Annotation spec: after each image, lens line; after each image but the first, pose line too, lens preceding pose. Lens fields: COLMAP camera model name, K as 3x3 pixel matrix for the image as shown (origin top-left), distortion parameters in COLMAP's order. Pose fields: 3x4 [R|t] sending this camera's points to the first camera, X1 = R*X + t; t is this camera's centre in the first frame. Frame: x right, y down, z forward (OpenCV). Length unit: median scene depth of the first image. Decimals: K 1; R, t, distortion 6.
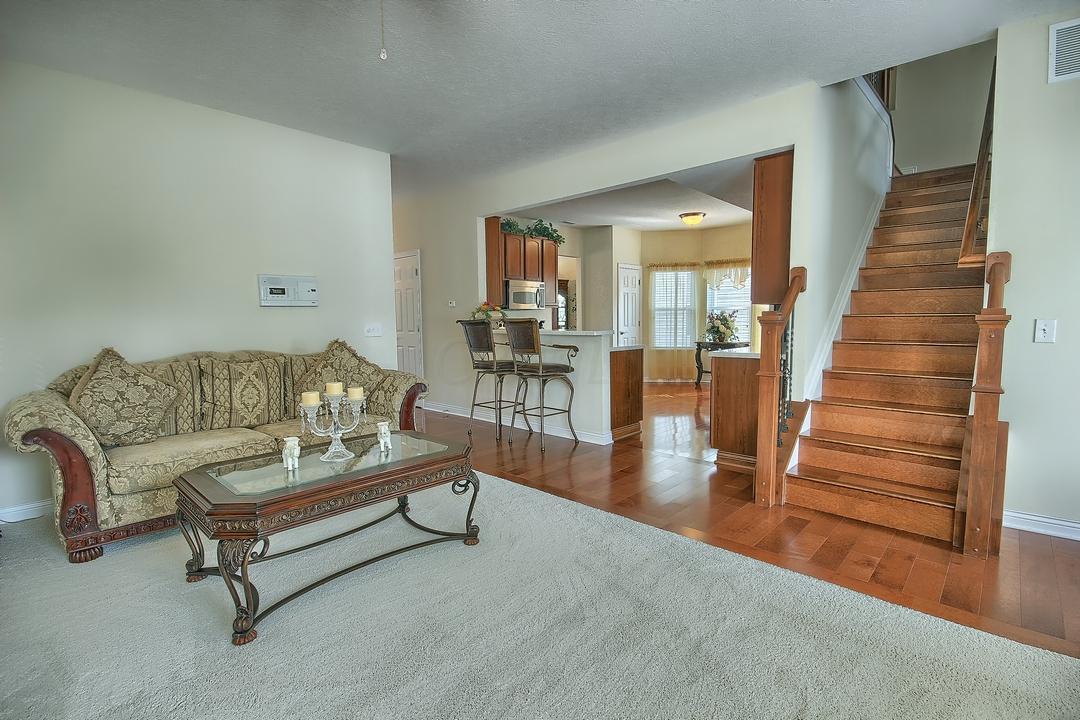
lens RADIAL K [[498.8, 0, 548.1], [0, 498.8, 365.2], [0, 0, 1]] dist [-0.000076, -0.006064]
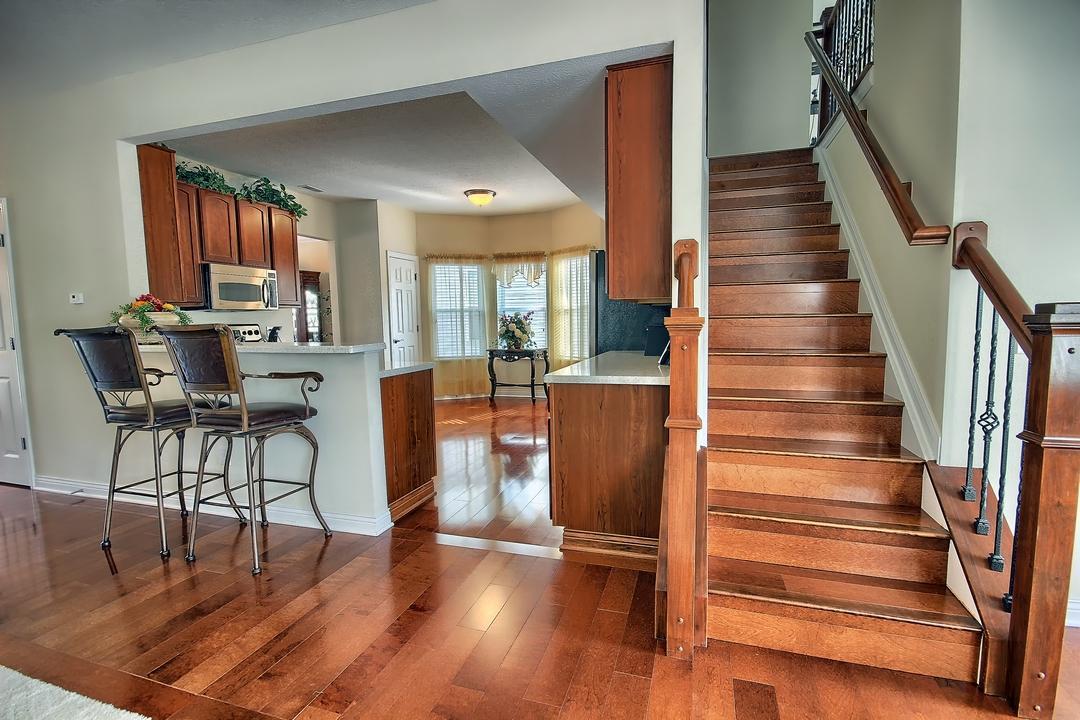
lens RADIAL K [[498.8, 0, 545.6], [0, 498.8, 365.3], [0, 0, 1]] dist [-0.000076, -0.006064]
pose [[0.903896, -0.043817, 0.425502, 0.039056], [0.046476, 0.998911, 0.004136, -0.028610], [-0.425220, 0.016037, 0.904948, 0.294075]]
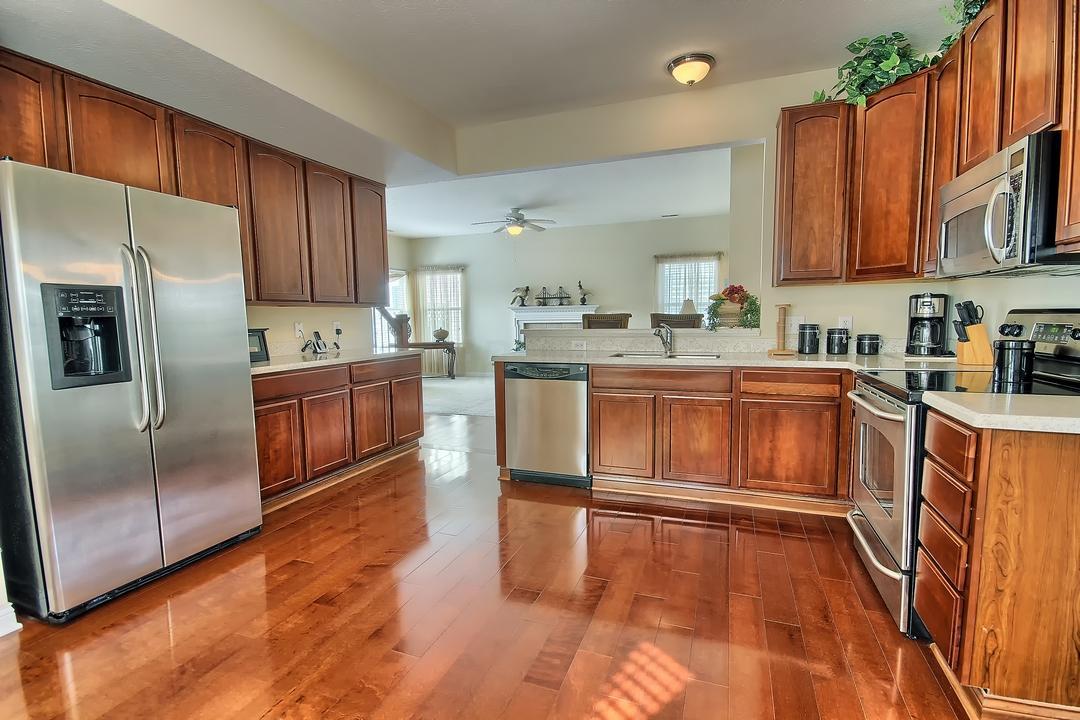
lens RADIAL K [[498.8, 0, 546.4], [0, 498.8, 364.4], [0, 0, 1]] dist [-0.000076, -0.006064]
pose [[-0.922482, 0.062290, -0.380981, 0.334333], [-0.011350, 0.982093, 0.188053, -0.138352], [0.385873, 0.177800, -0.905256, 1.432445]]
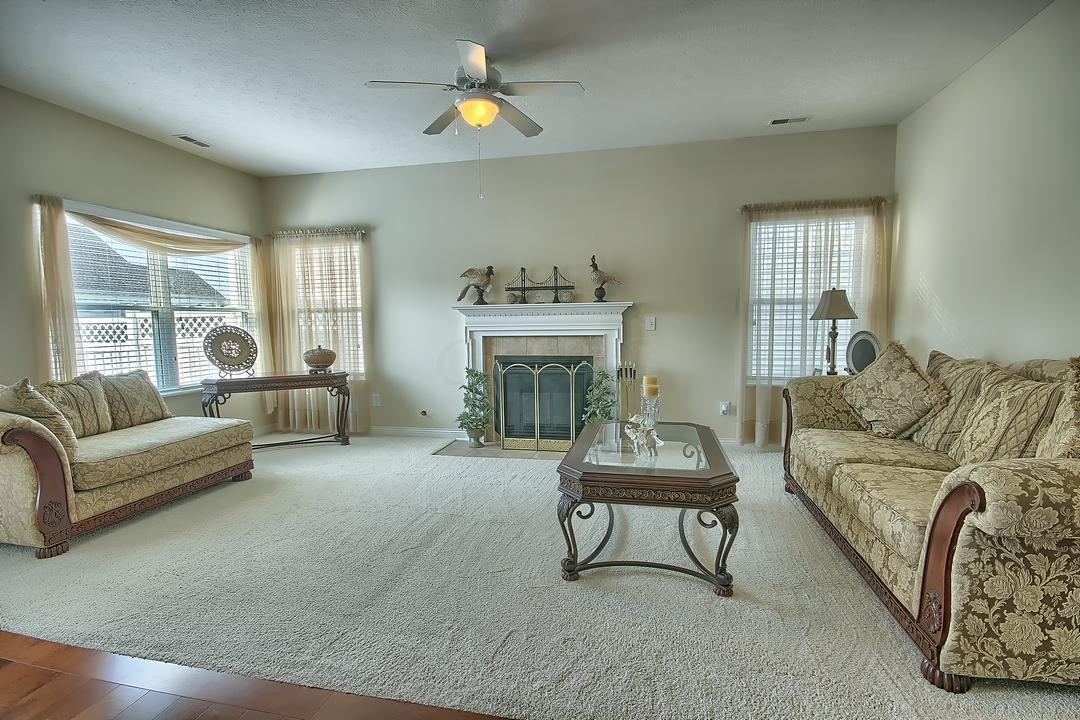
lens RADIAL K [[498.8, 0, 545.2], [0, 498.8, 364.3], [0, 0, 1]] dist [-0.000076, -0.006064]
pose [[-0.859136, 0.066426, -0.507418, 0.131816], [-0.025421, 0.984776, 0.171958, -0.070047], [0.511116, 0.160634, -0.844368, 0.731475]]
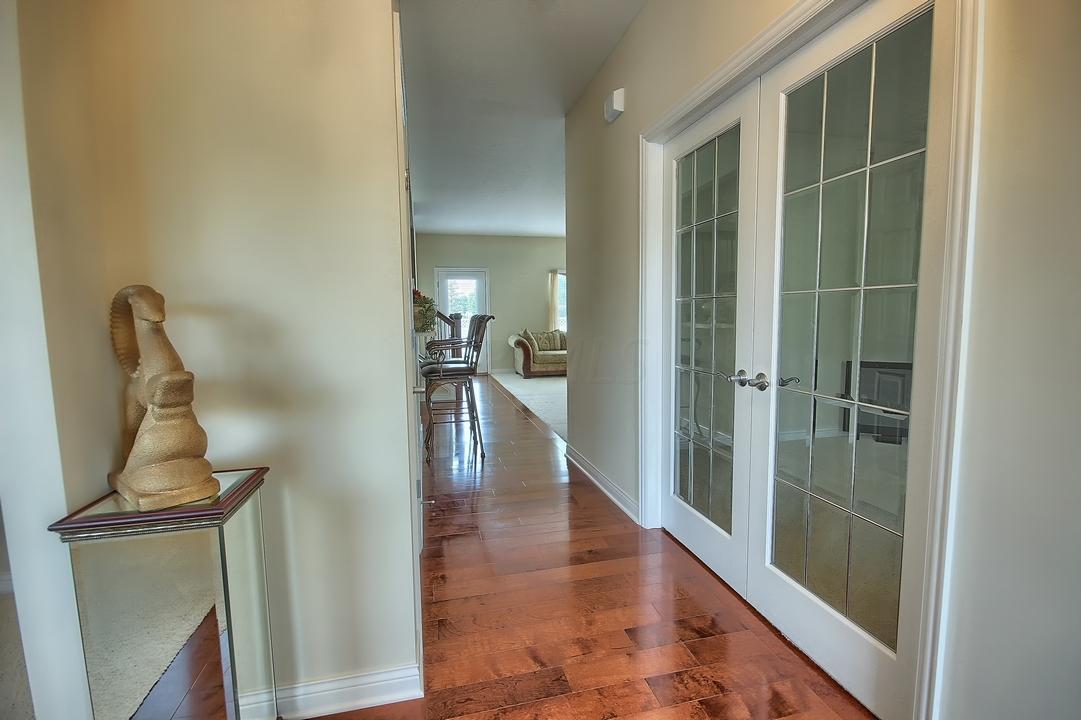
lens RADIAL K [[499.2, 0, 546.4], [0, 499.2, 362.3], [0, 0, 1]] dist [-0.000076, -0.006064]
pose [[-0.833817, -0.031517, 0.551141, -0.602839], [0.075830, 0.982366, 0.170900, -0.130100], [-0.546809, 0.184292, -0.816723, 1.385540]]
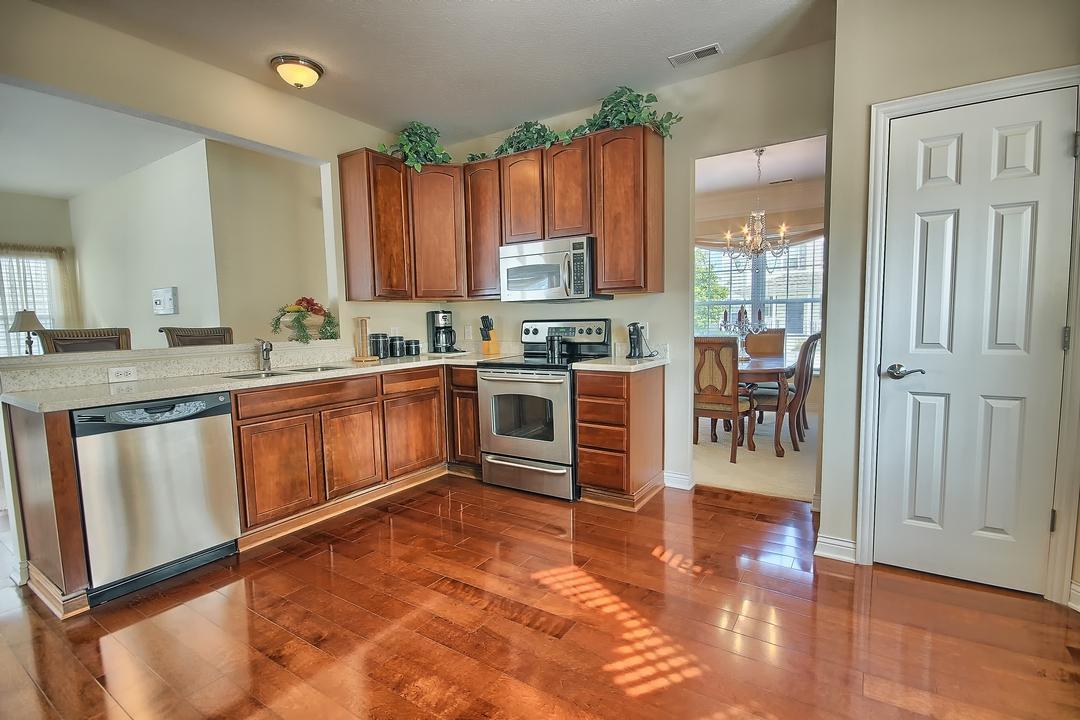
lens RADIAL K [[498.8, 0, 548.1], [0, 498.8, 363.6], [0, 0, 1]] dist [-0.000076, -0.006064]
pose [[0.180227, 0.095662, -0.978962, 0.542303], [-0.074119, 0.993751, 0.083461, -0.113841], [0.980829, 0.057517, 0.186191, 1.135237]]
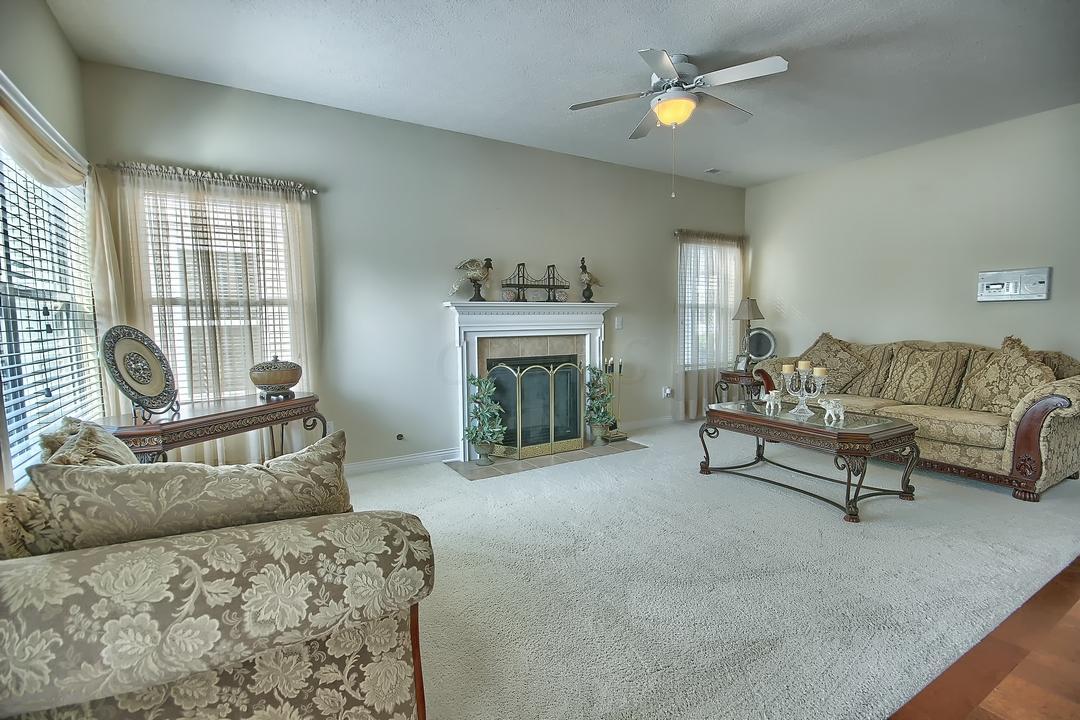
lens RADIAL K [[498.8, 0, 542.6], [0, 498.8, 363.0], [0, 0, 1]] dist [-0.000076, -0.006064]
pose [[-0.269988, 0.098599, -0.957802, 0.464453], [-0.077960, 0.989239, 0.123811, -0.031707], [0.959702, 0.108097, -0.259396, 0.259965]]
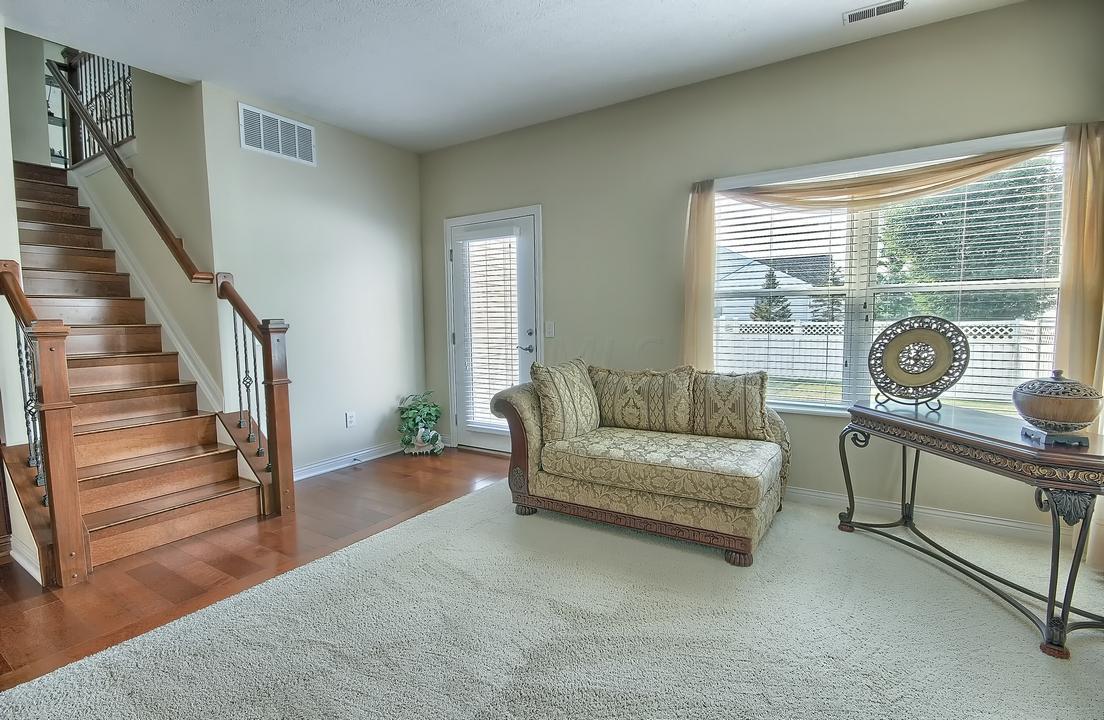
lens RADIAL K [[504.4, 0, 557.7], [0, 504.4, 361.5], [0, 0, 1]] dist [-0.001558, -0.002355]
pose [[-0.190391, -0.072436, 0.979032, -0.212450], [0.106553, 0.989858, 0.093958, -0.019689], [-0.975909, 0.122207, -0.180742, 0.211515]]
